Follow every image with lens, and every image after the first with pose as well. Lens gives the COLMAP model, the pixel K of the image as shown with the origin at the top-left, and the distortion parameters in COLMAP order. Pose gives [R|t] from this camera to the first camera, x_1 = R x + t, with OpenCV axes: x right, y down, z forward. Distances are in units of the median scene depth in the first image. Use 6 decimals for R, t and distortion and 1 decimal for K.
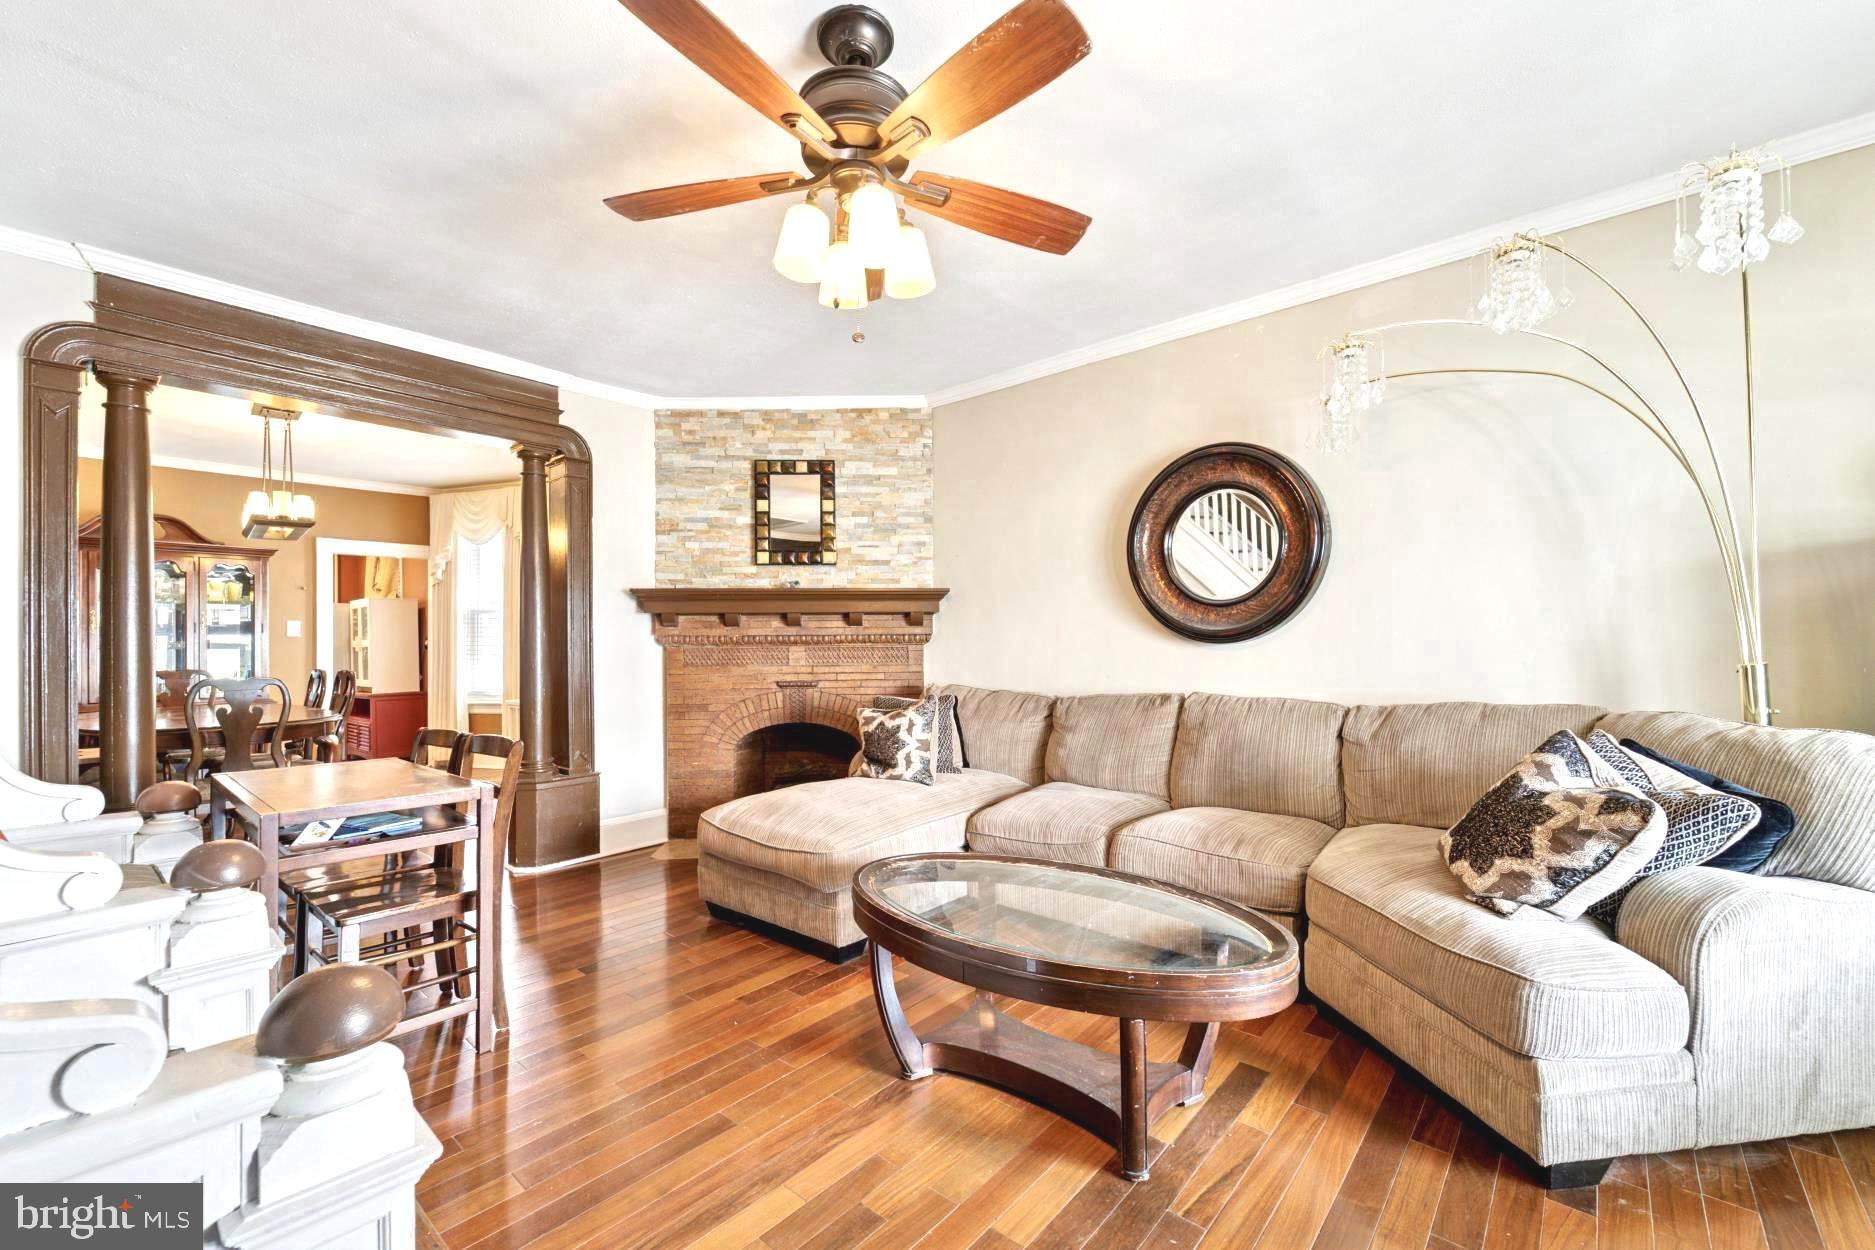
lens RADIAL K [[751.8, 0, 936.4], [0, 751.8, 634.9], [0, 0, 1]] dist [-0.001381, -0.000061]
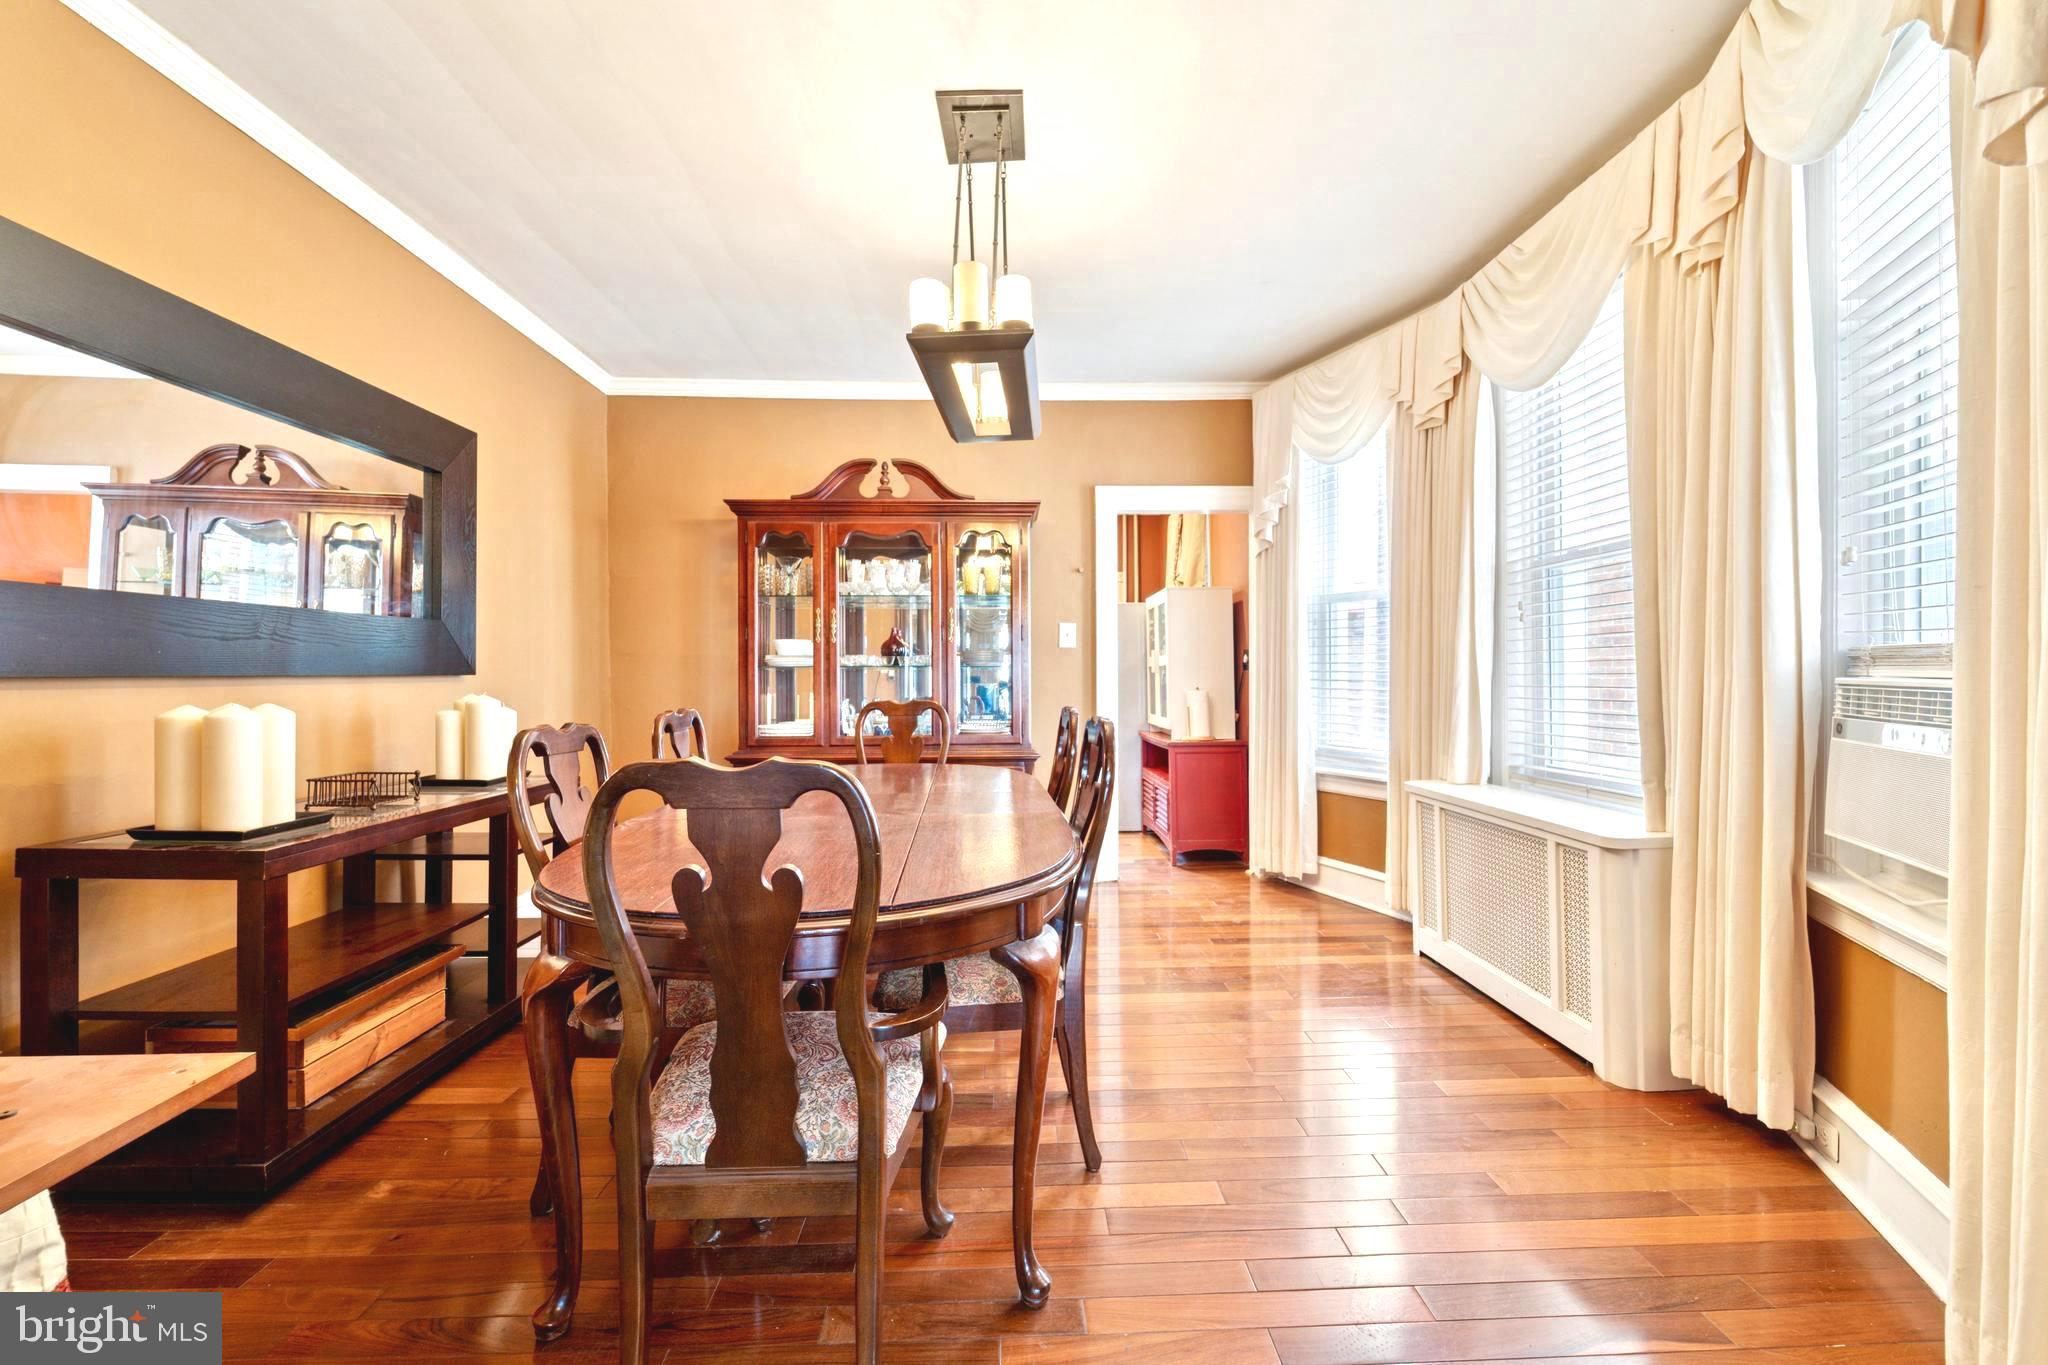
lens RADIAL K [[821.2, 0, 1030.0], [0, 821.2, 675.6], [0, 0, 1]] dist [-0.001381, -0.000061]
pose [[0.674396, 0.007885, -0.738328, -0.331226], [0.007181, 0.999826, 0.017238, 0.011748], [0.738335, -0.016927, 0.674222, 0.459408]]
